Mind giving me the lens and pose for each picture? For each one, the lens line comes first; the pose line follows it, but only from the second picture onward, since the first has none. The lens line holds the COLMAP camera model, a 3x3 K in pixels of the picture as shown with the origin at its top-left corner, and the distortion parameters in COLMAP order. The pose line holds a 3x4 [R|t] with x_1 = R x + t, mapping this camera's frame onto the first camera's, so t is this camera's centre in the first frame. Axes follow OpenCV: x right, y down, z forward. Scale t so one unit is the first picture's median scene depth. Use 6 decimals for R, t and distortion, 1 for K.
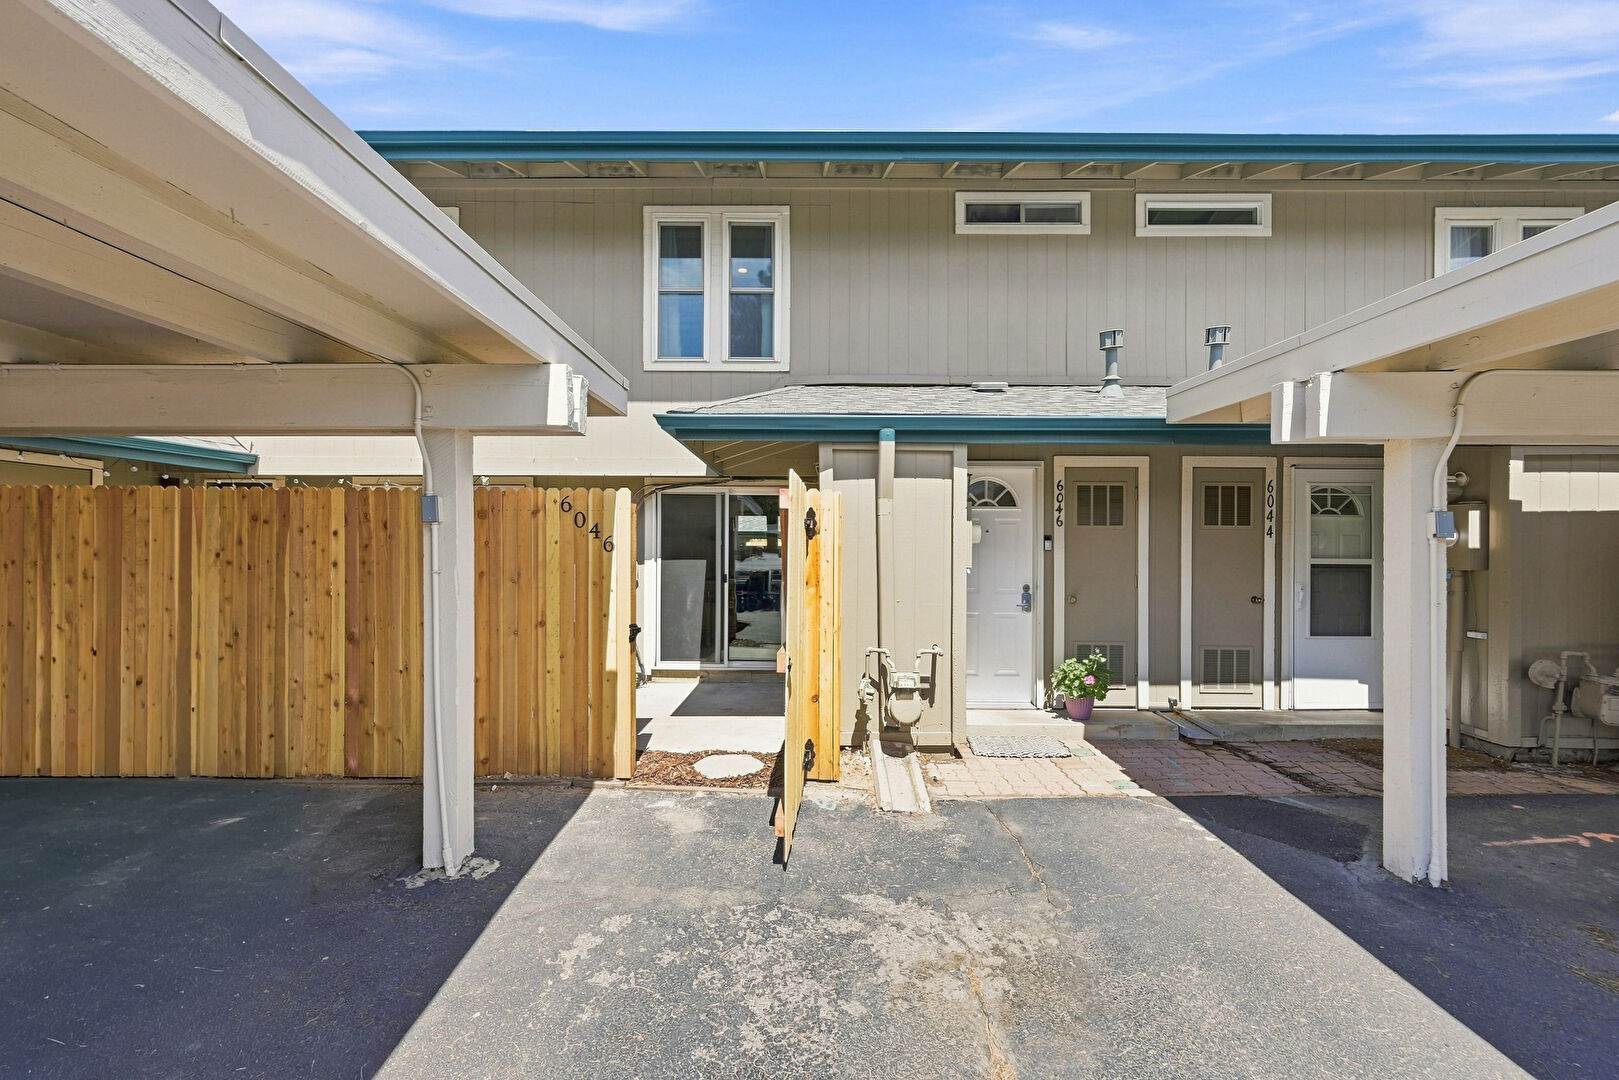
lens RADIAL K [[634.9, 0, 809.7], [0, 634.9, 571.7], [0, 0, 1]] dist [-0.000075, 0.000032]
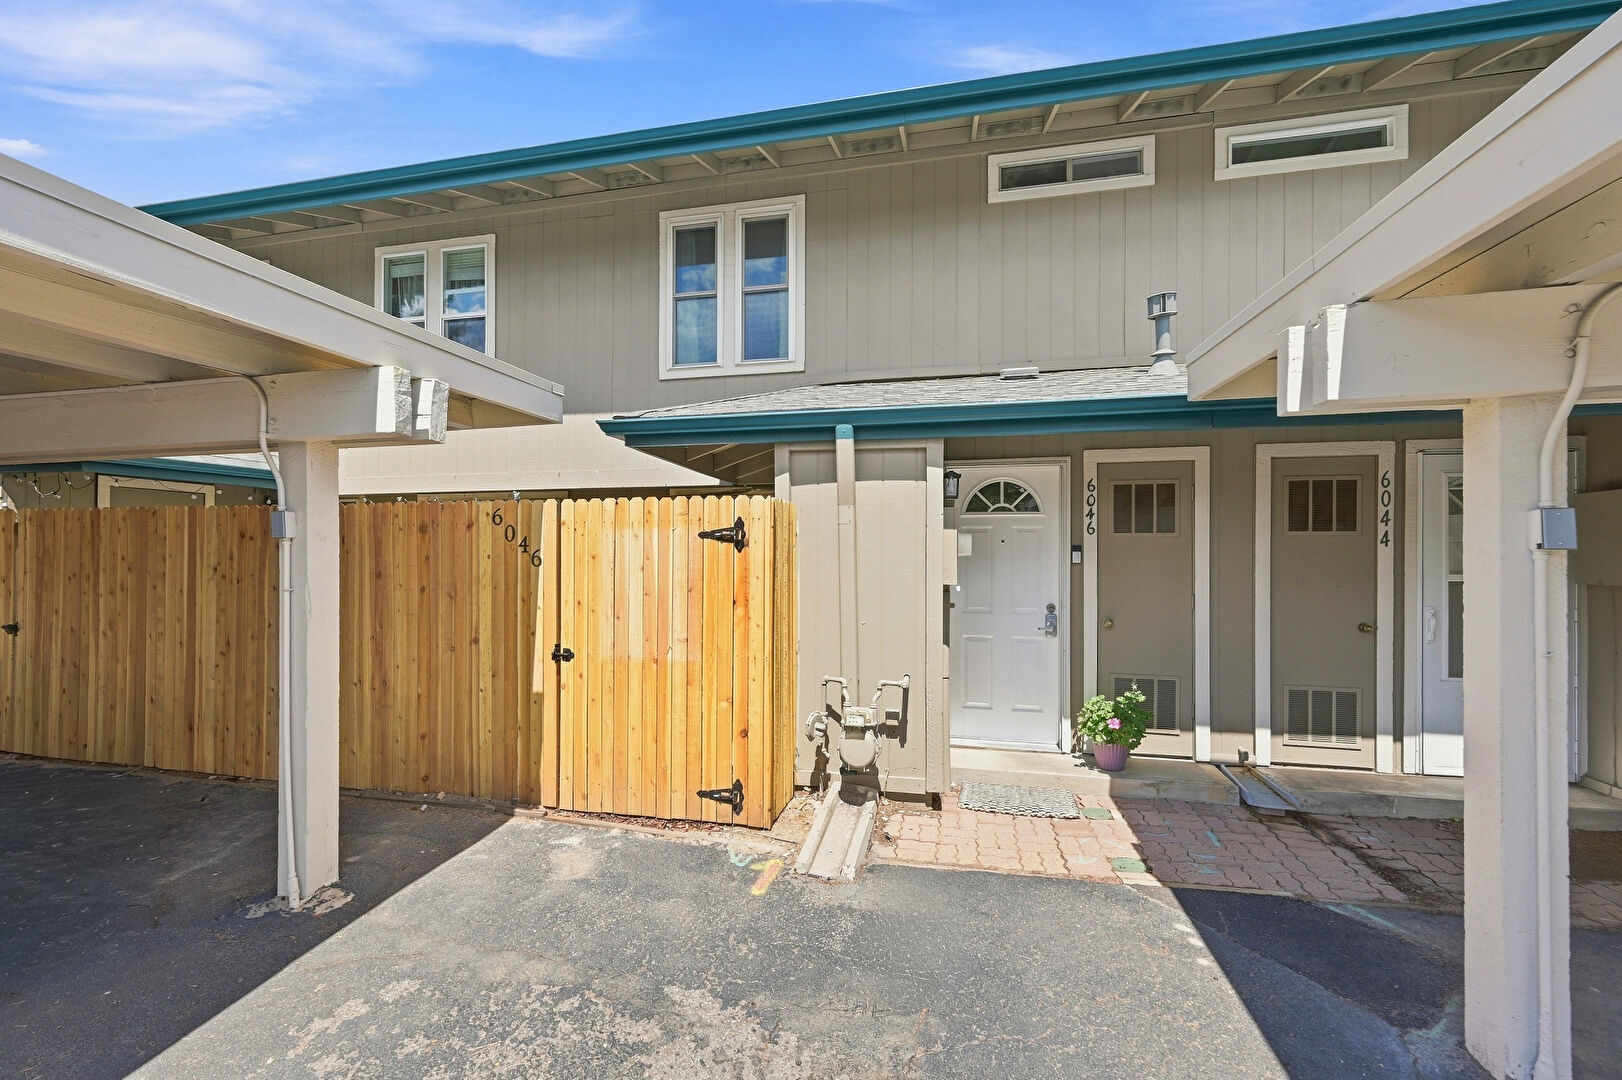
lens RADIAL K [[633.9, 0, 797.9], [0, 633.9, 577.0], [0, 0, 1]] dist [-0.000836, 0.000172]
pose [[0.978890, 0.003806, -0.204354, 0.233981], [-0.005176, 0.999968, -0.006174, -0.010828], [0.204324, 0.007101, 0.978878, 0.137259]]
